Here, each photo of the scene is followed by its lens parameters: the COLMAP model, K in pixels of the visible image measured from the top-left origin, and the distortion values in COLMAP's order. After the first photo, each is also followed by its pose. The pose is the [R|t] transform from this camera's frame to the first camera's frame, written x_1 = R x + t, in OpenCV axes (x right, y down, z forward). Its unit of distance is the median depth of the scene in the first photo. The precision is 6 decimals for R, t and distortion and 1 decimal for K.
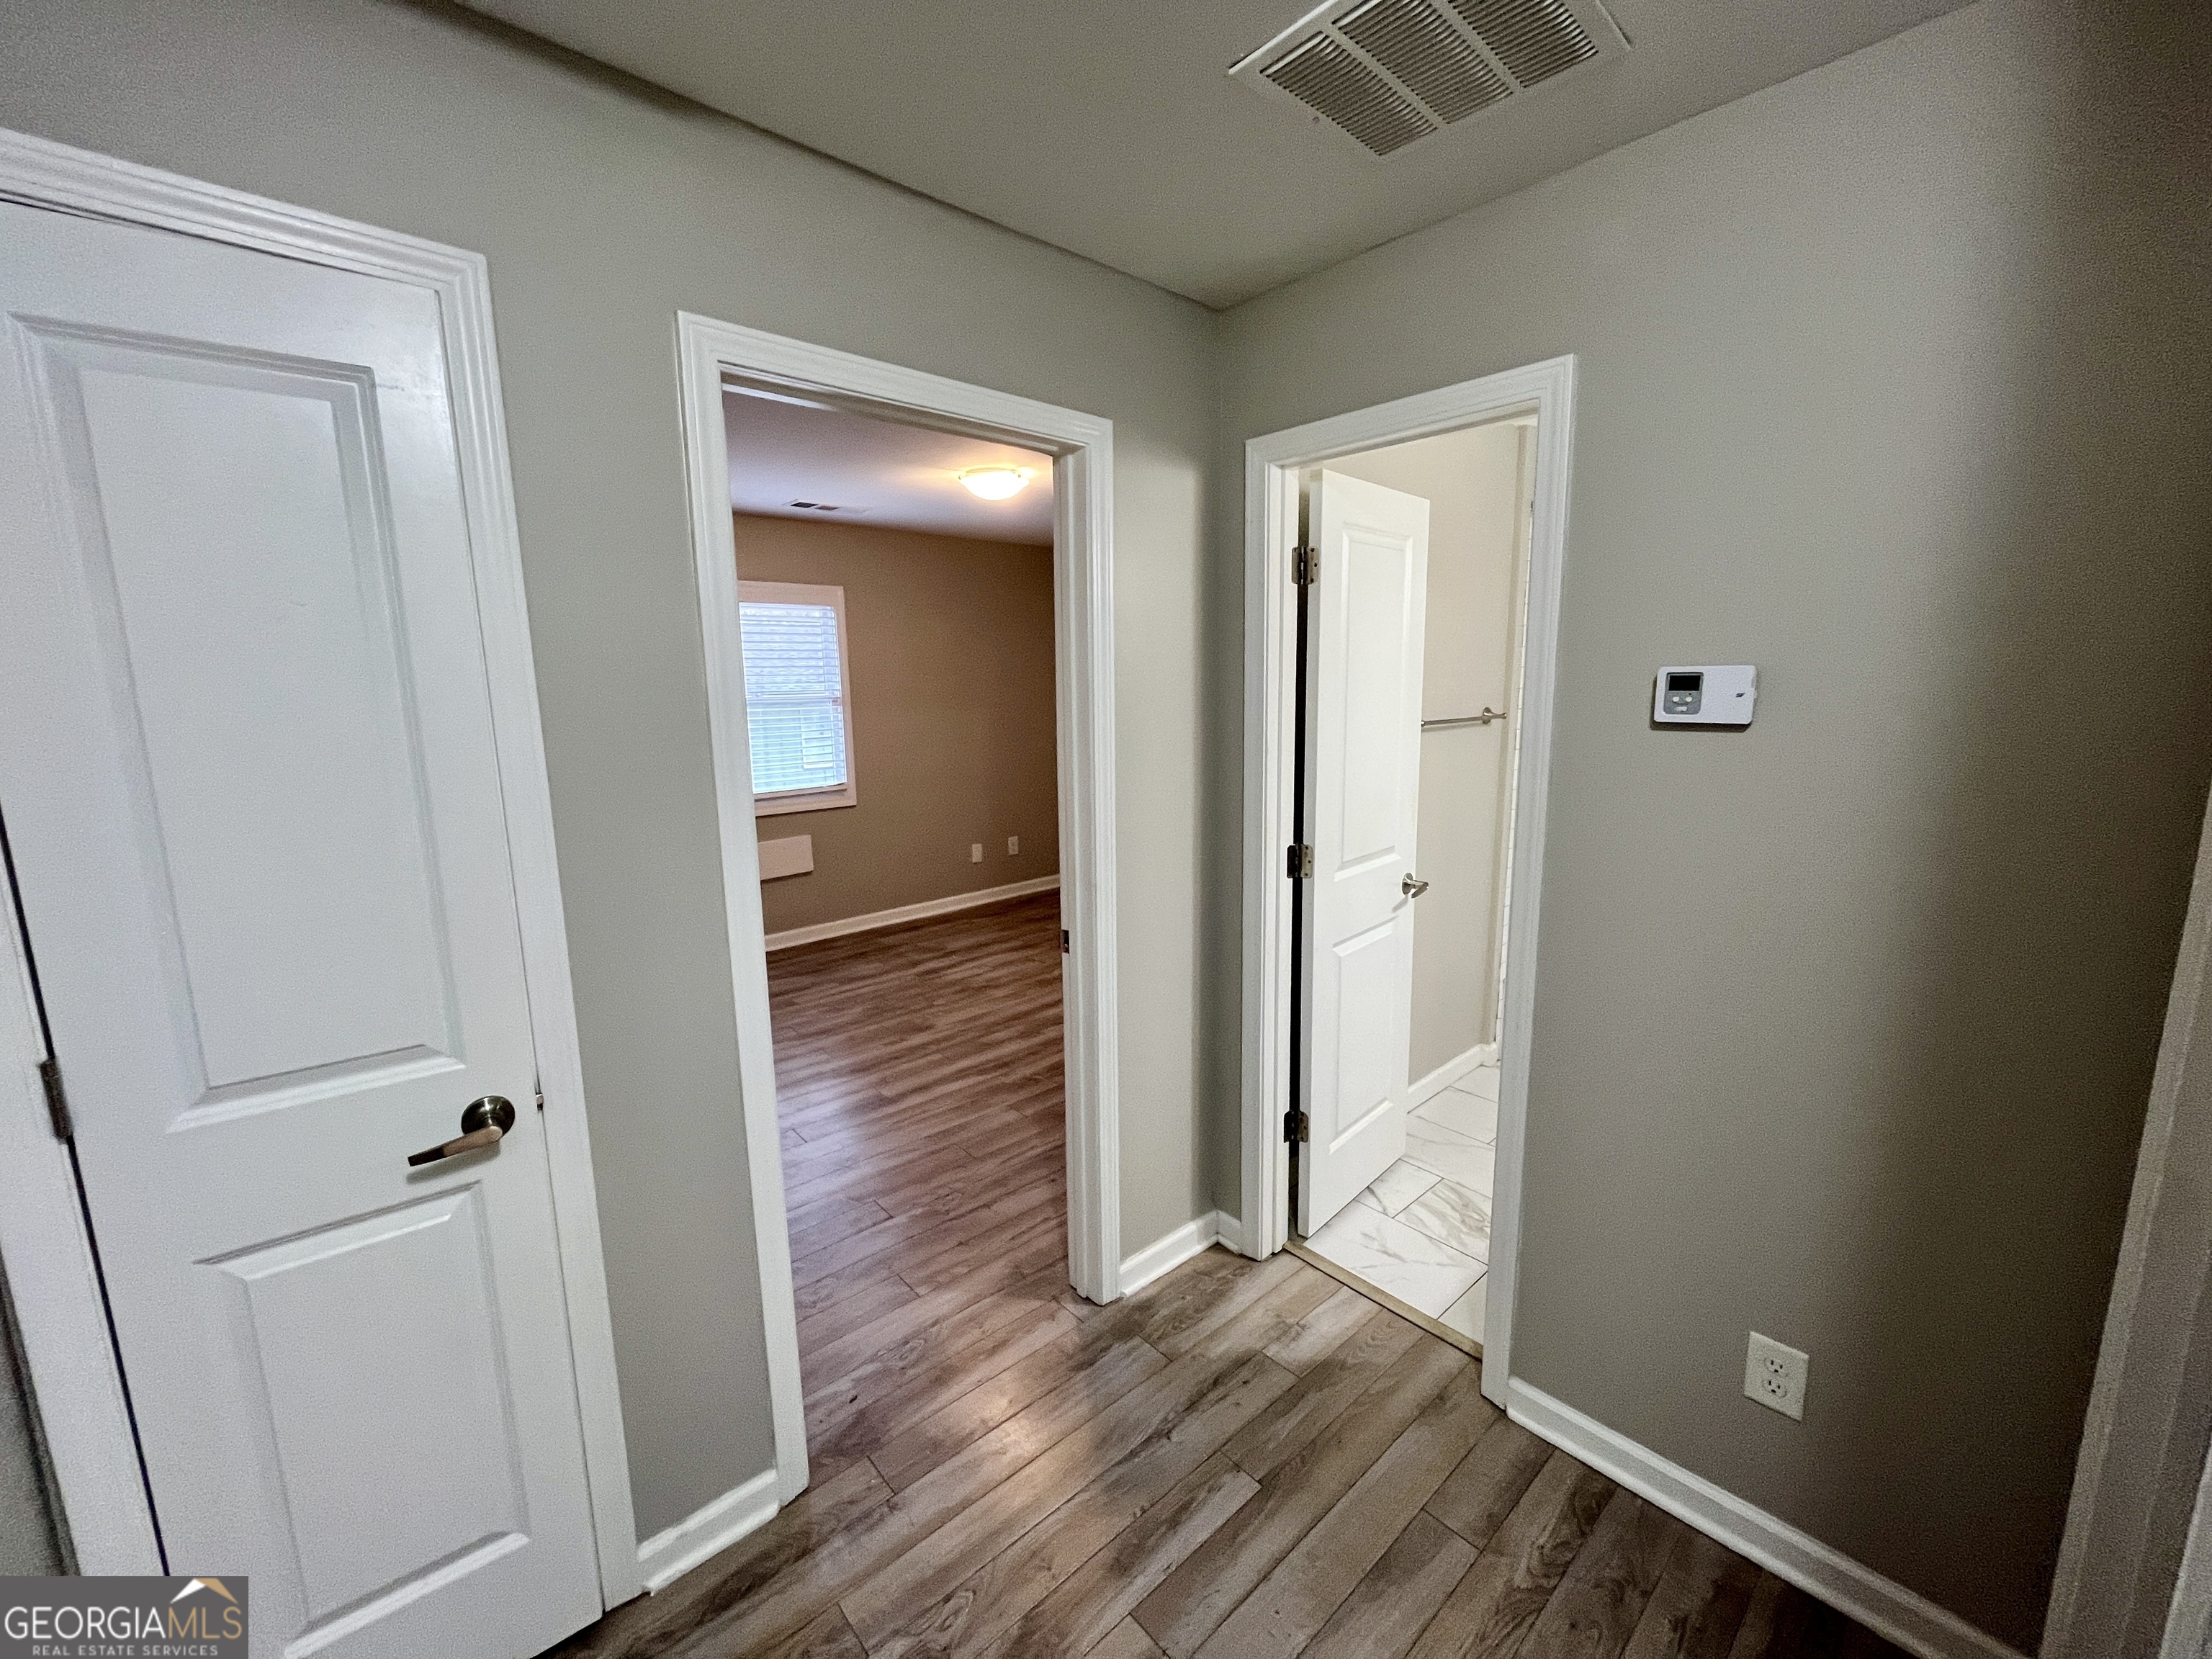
lens RADIAL K [[887.9, 0, 1101.5], [0, 887.9, 828.6], [0, 0, 1]] dist [-0.004279, 0.000089]
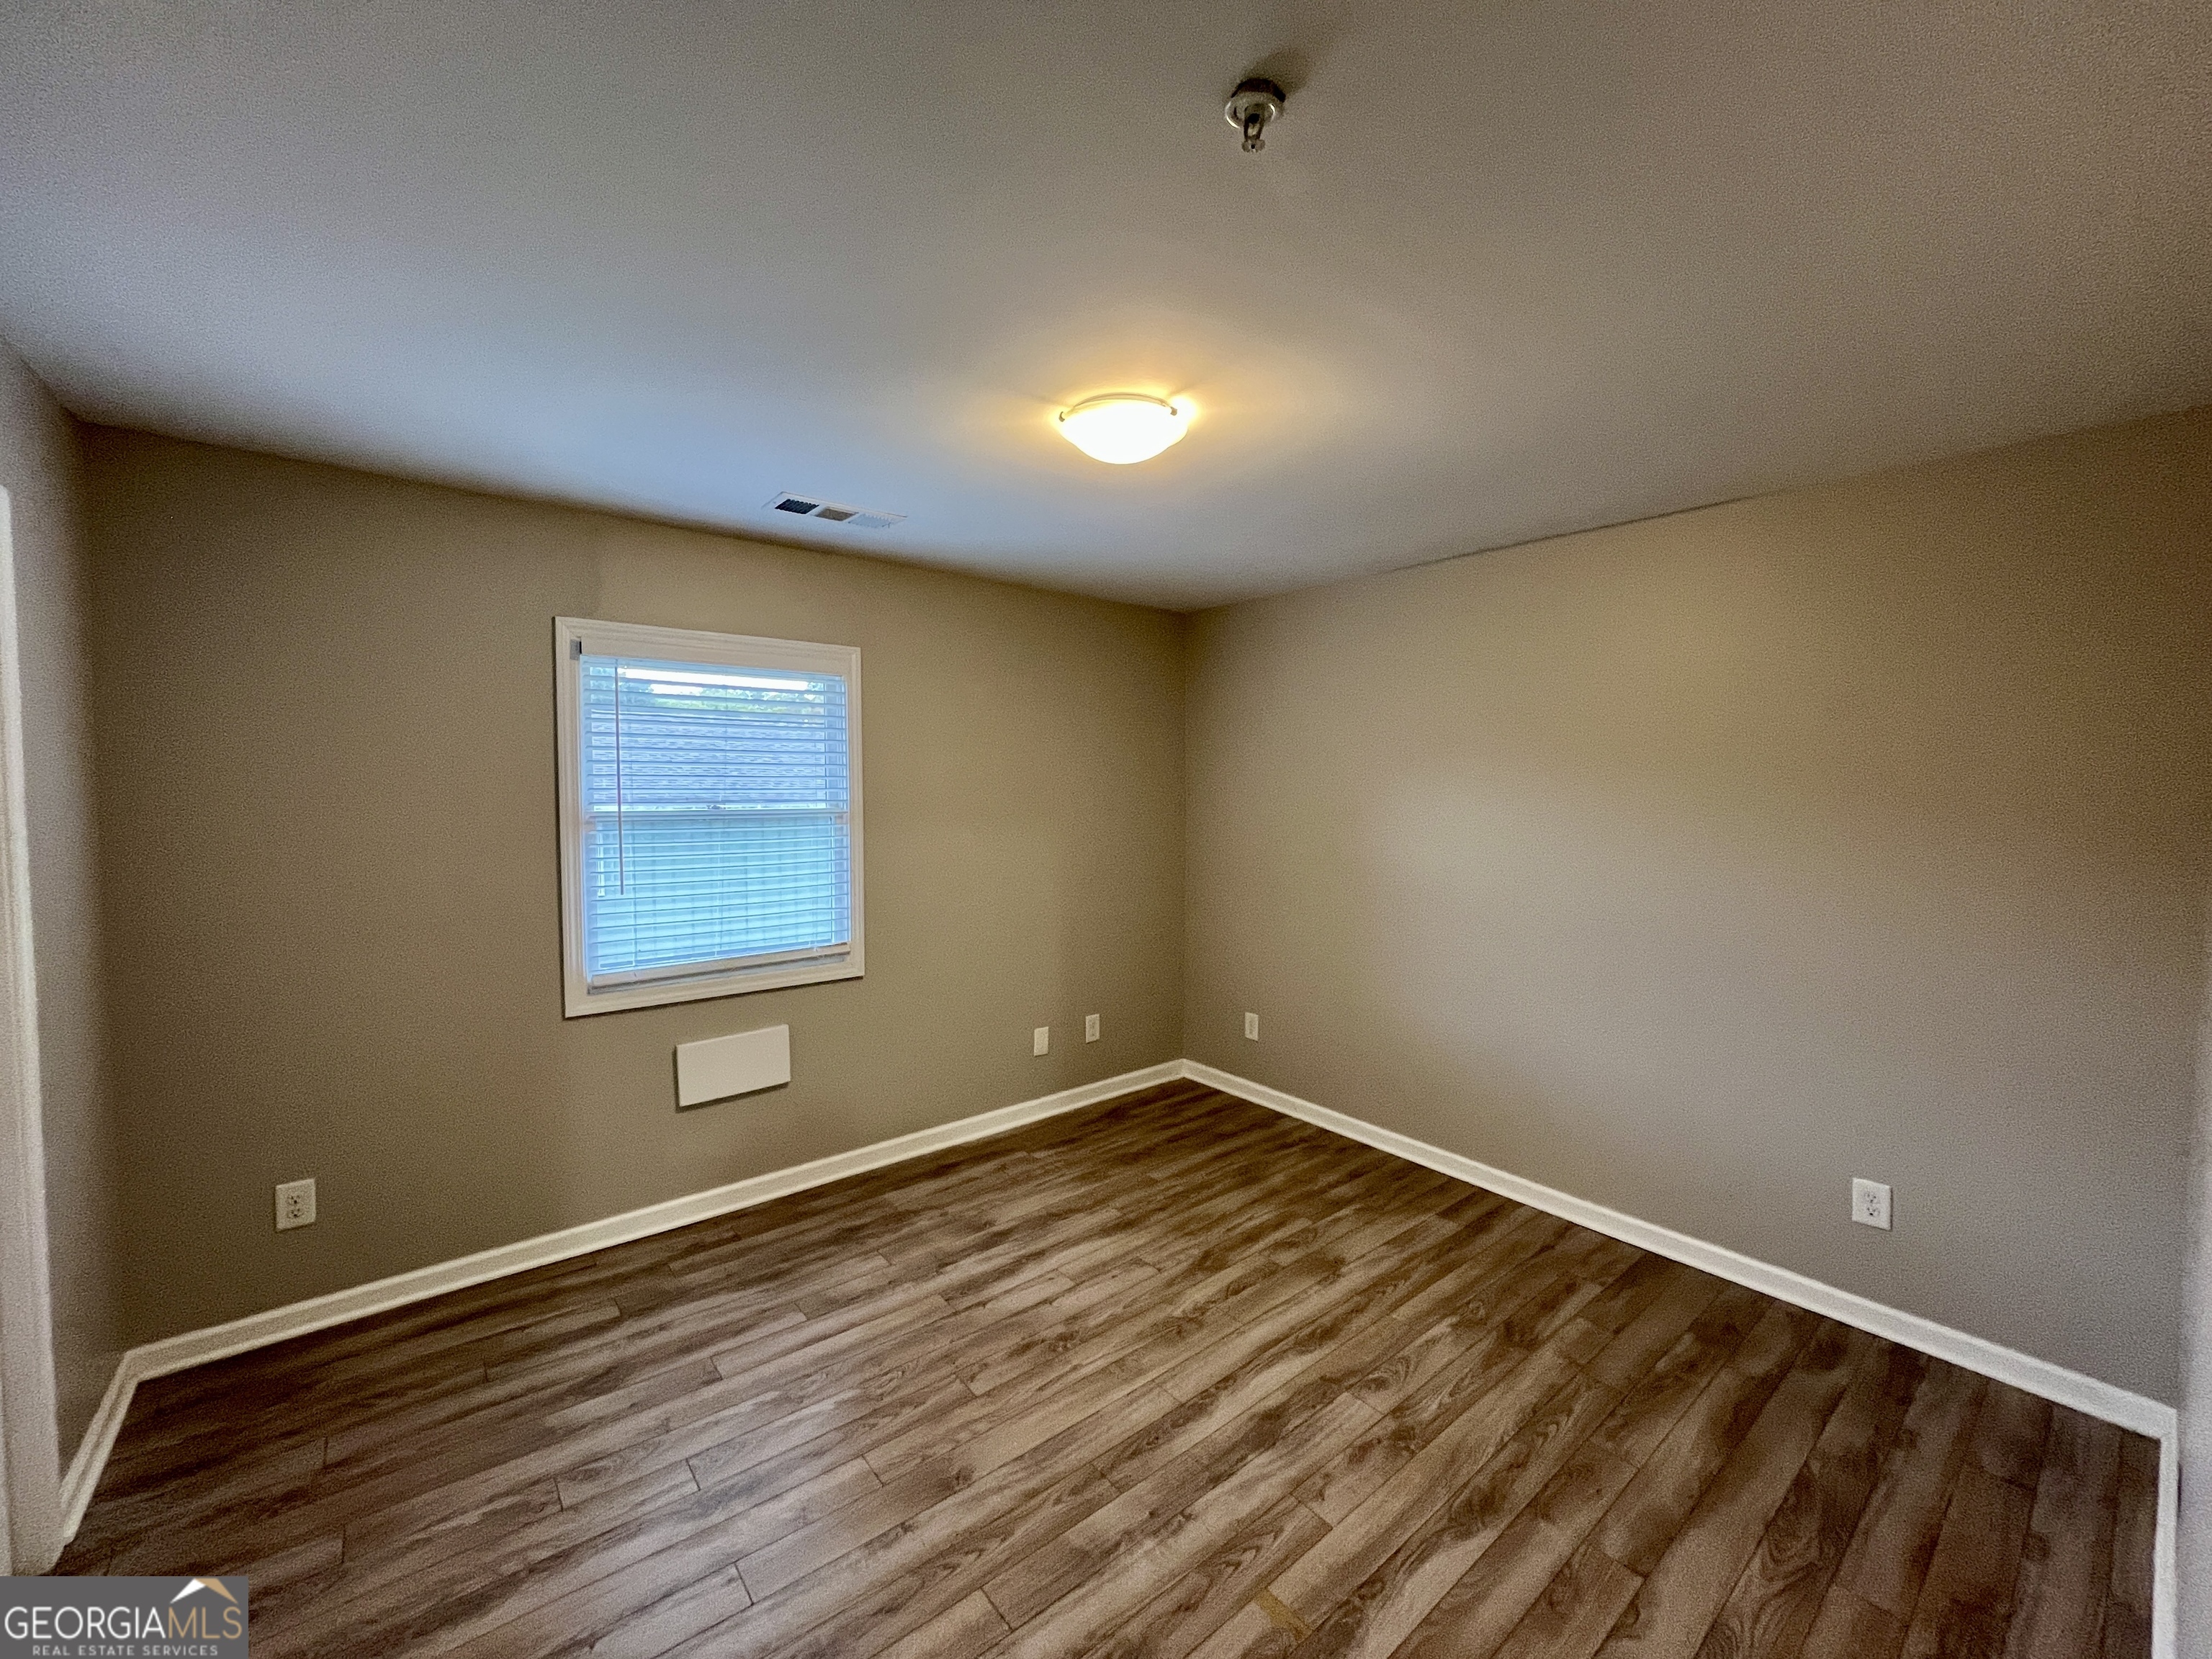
lens RADIAL K [[887.9, 0, 1101.5], [0, 887.9, 828.6], [0, 0, 1]] dist [-0.004279, 0.000089]
pose [[0.998817, 0.018250, -0.045065, -0.084599], [-0.023566, 0.992445, -0.120404, -0.067125], [0.042528, 0.121324, 0.991702, 0.394404]]
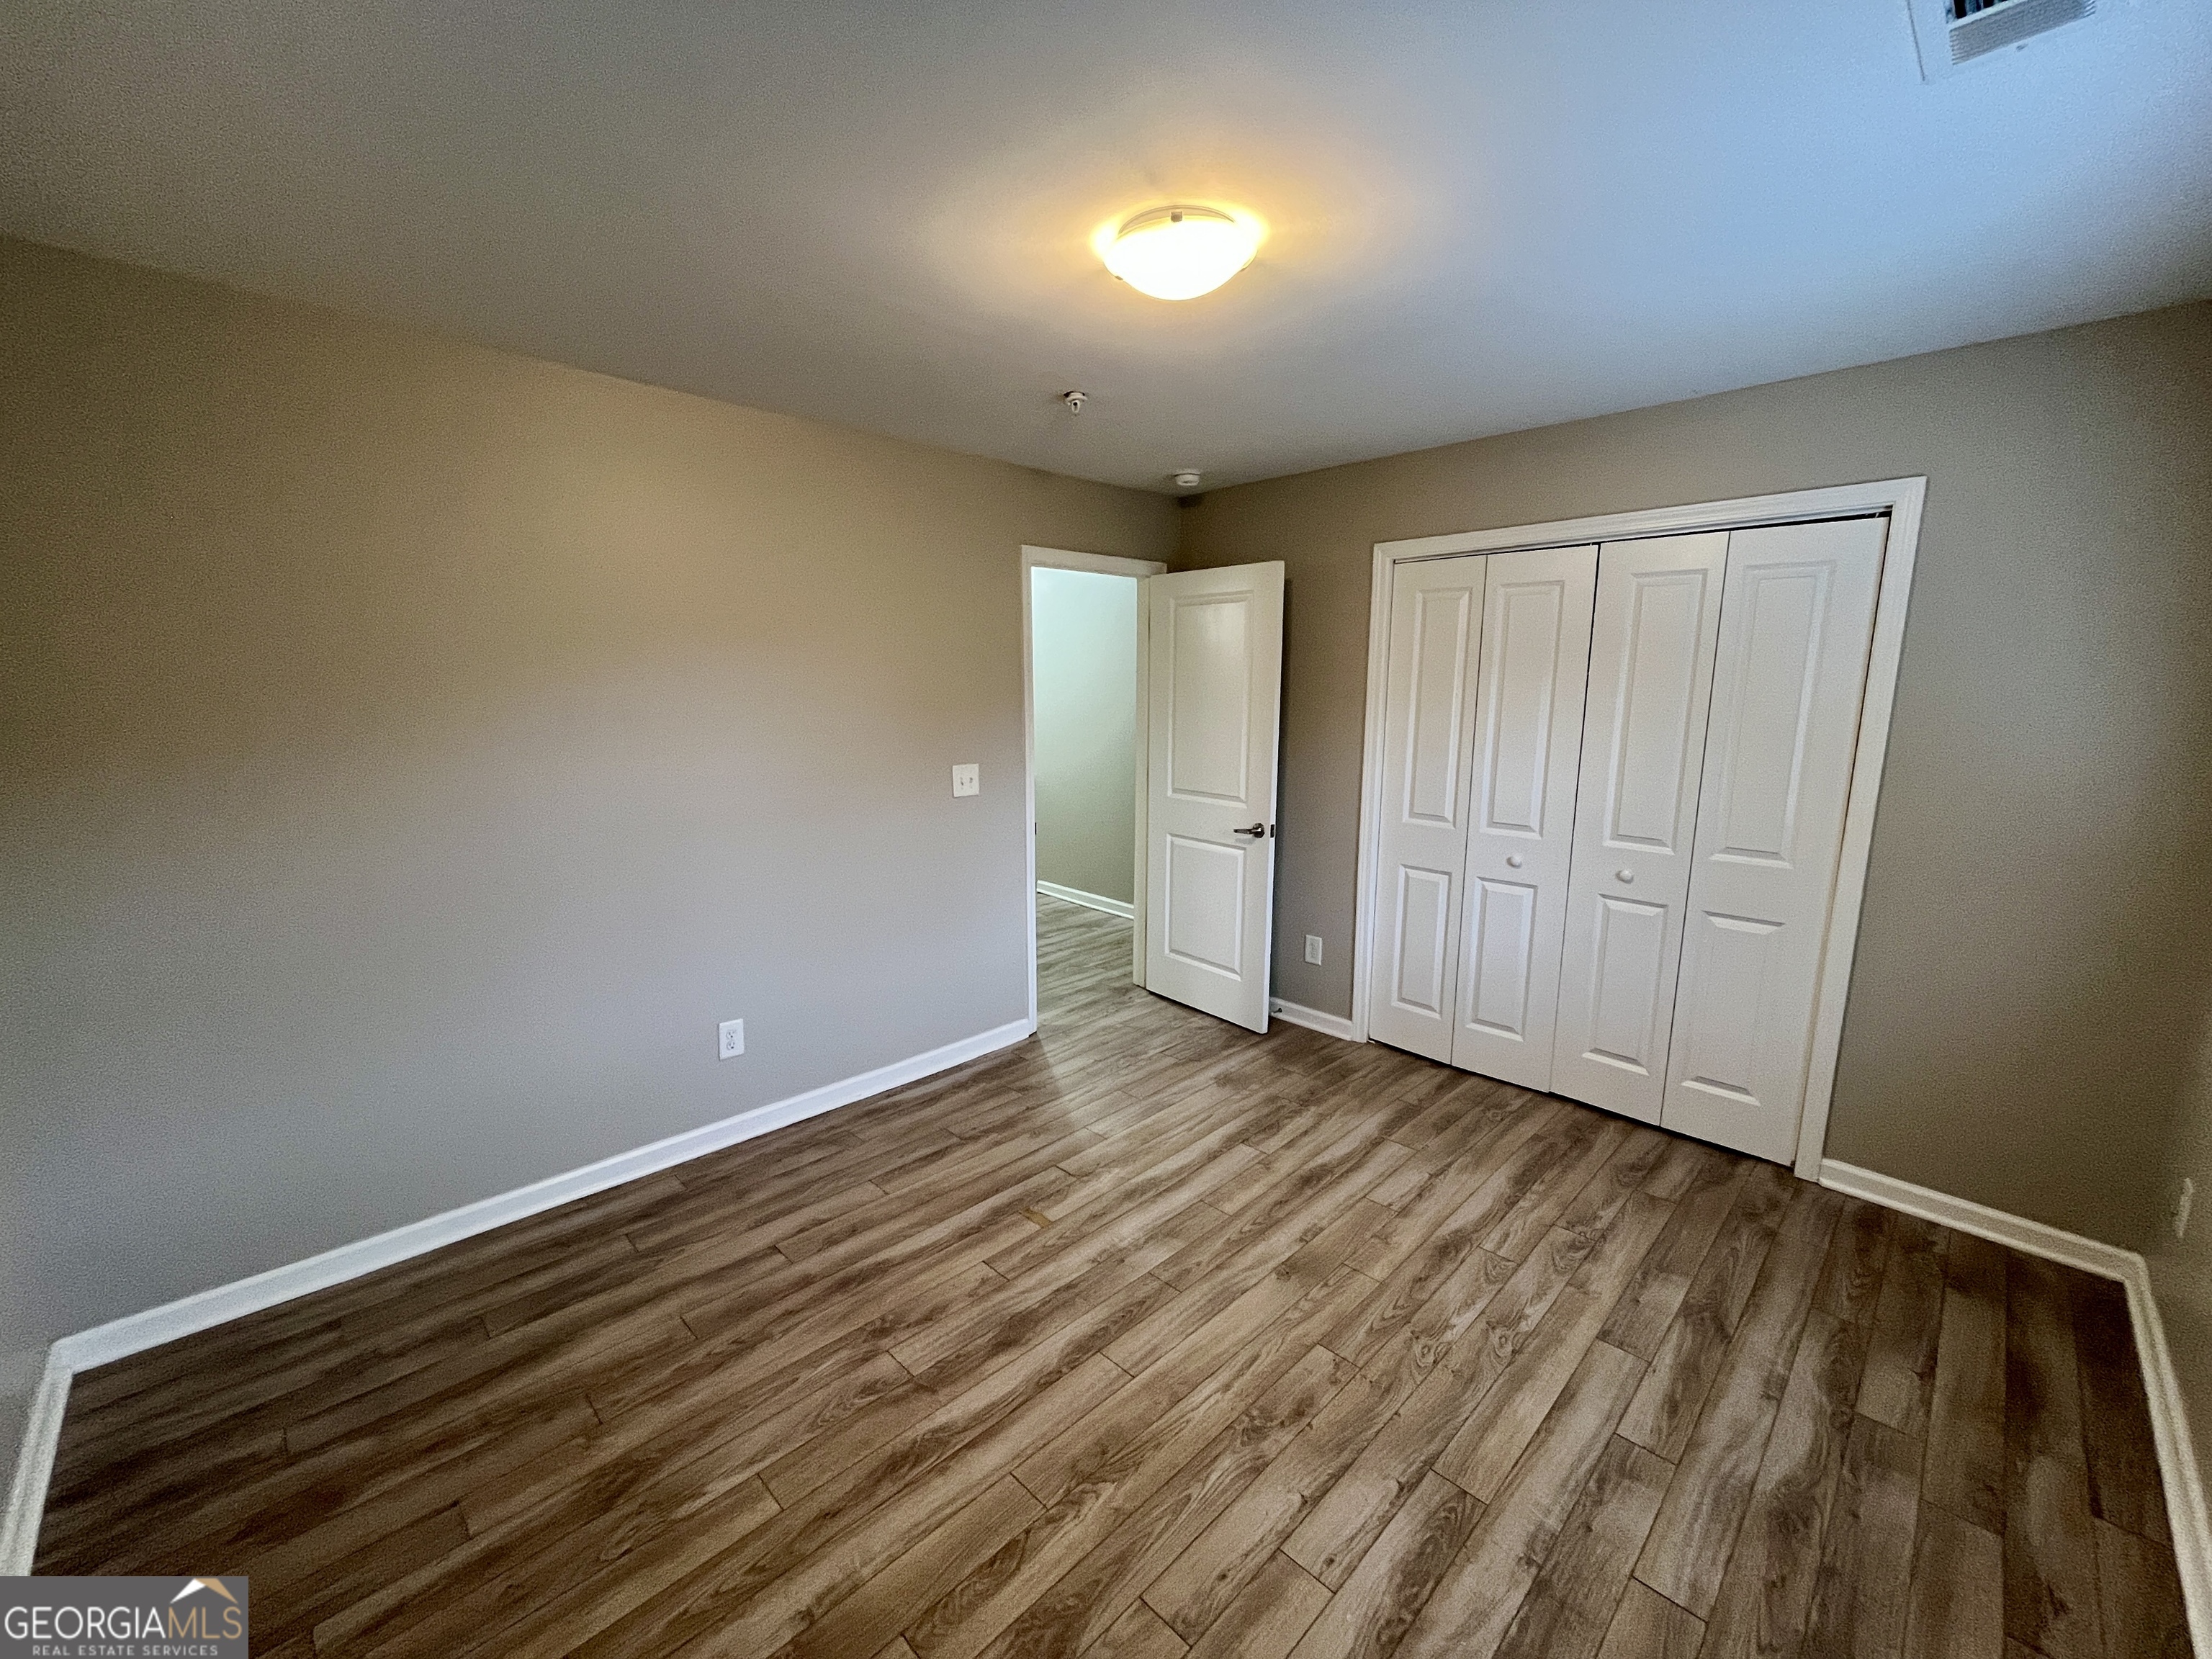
lens RADIAL K [[887.9, 0, 1101.5], [0, 887.9, 828.6], [0, 0, 1]] dist [-0.004279, 0.000089]
pose [[-0.998718, 0.017699, -0.047429, -0.042388], [0.001084, 0.944152, 0.329508, -0.210831], [0.050612, 0.329034, -0.942961, 1.227539]]
